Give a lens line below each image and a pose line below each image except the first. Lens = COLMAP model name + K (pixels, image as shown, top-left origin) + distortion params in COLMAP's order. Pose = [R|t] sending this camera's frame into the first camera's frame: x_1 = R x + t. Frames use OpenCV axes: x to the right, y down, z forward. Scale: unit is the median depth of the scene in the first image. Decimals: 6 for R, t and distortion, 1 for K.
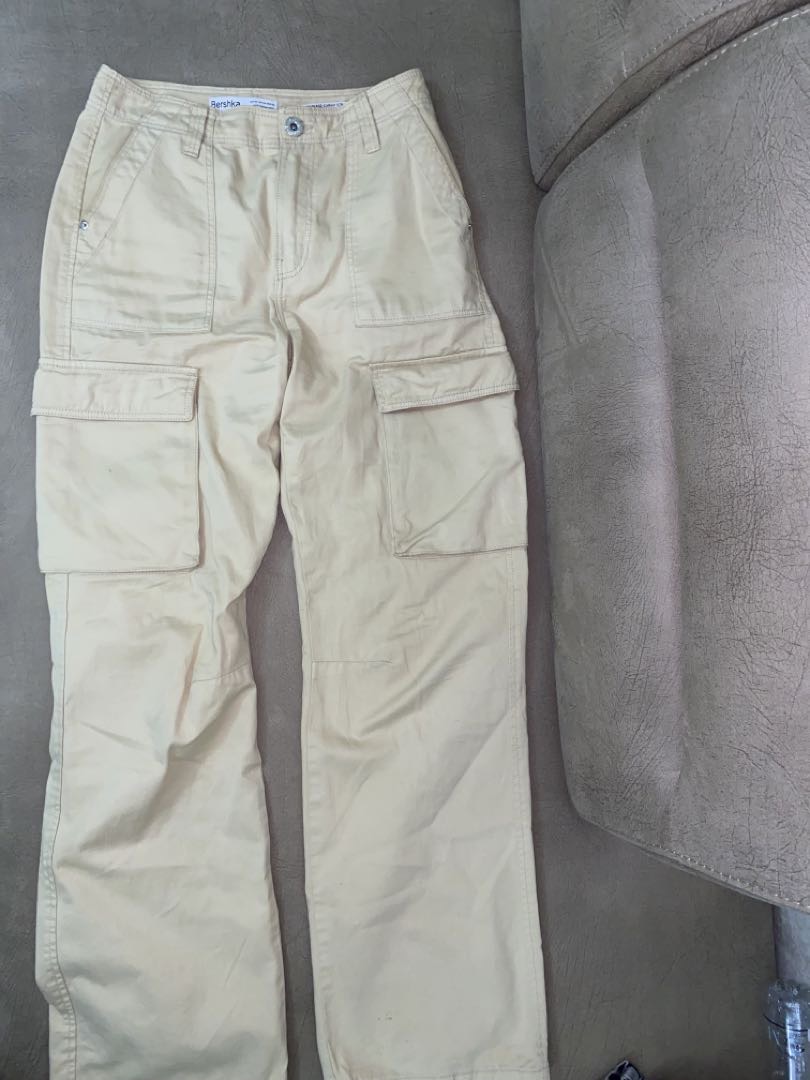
lens RADIAL K [[832.5, 0, 405.3], [0, 832.5, 538.0], [0, 0, 1]] dist [0.024166, -0.015312]
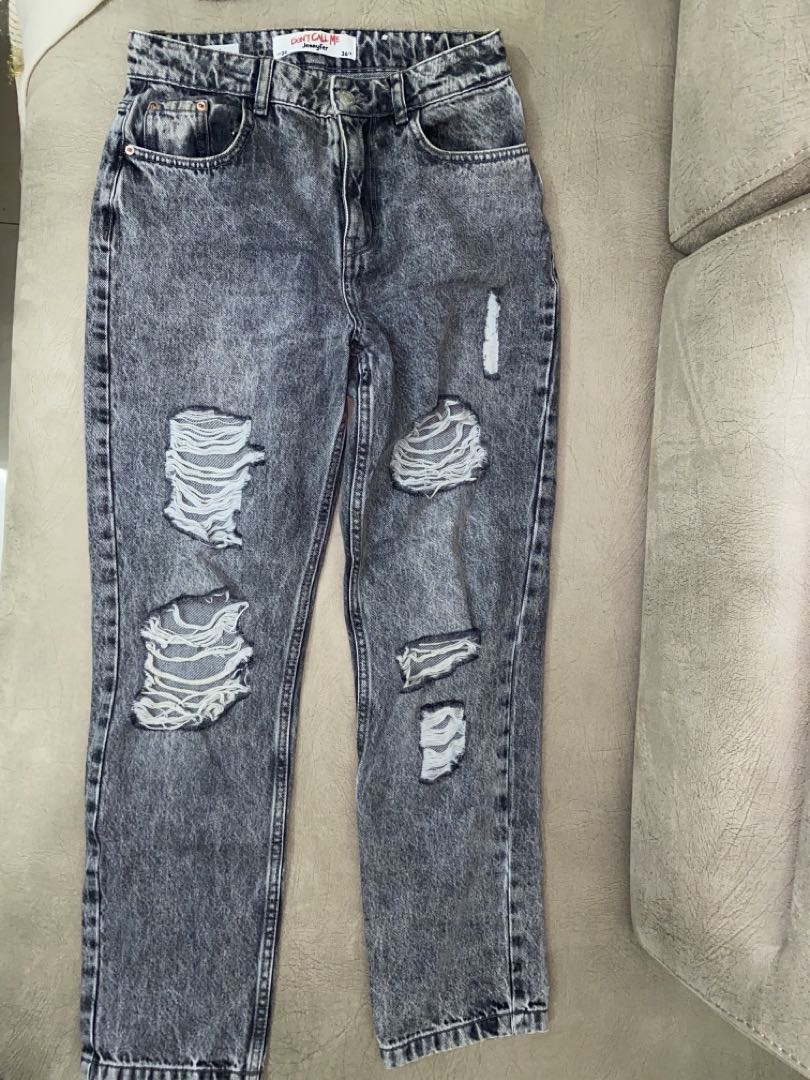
lens RADIAL K [[832.5, 0, 408.6], [0, 832.5, 537.1], [0, 0, 1]] dist [0.024166, -0.015312]
pose [[0.994332, 0.106281, -0.002945, -0.107040], [-0.106040, 0.993331, 0.045277, -0.150303], [0.007737, -0.044708, 0.998970, 0.111991]]
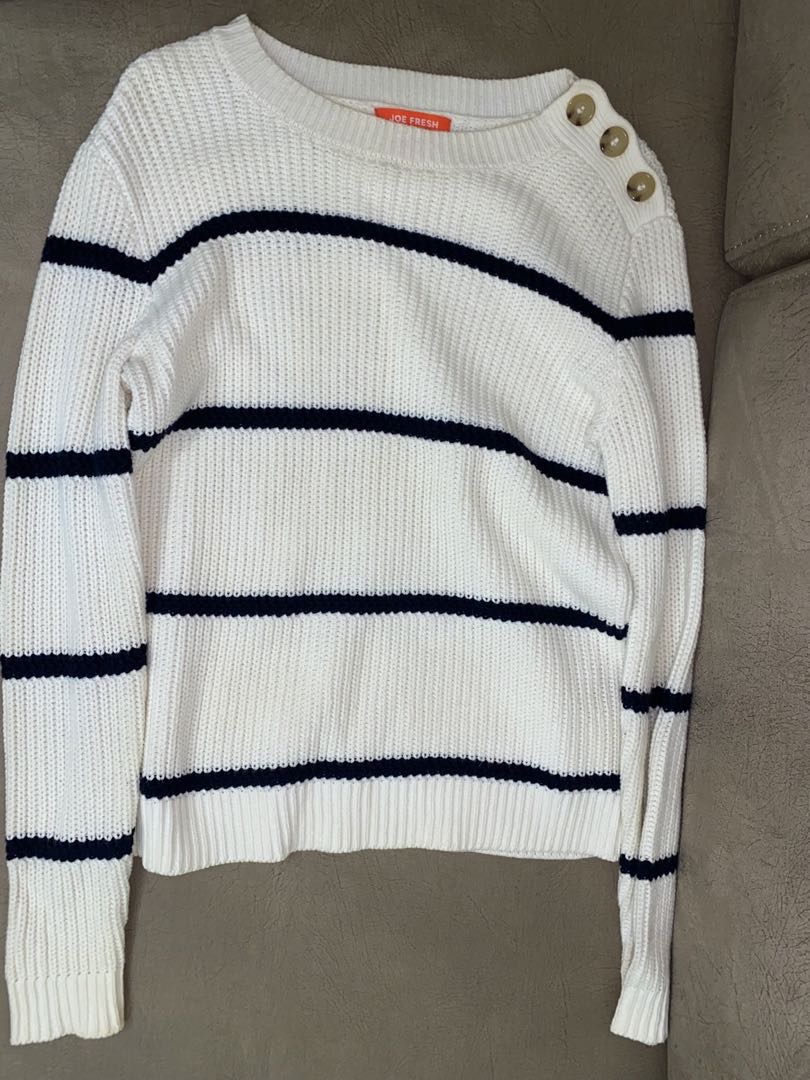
lens RADIAL K [[832.5, 0, 402.5], [0, 832.5, 549.3], [0, 0, 1]] dist [0.024166, -0.015312]
pose [[0.995267, 0.090780, 0.034692, -0.141320], [-0.094357, 0.988120, 0.121310, -0.303884], [-0.023267, -0.124009, 0.992008, 0.353911]]
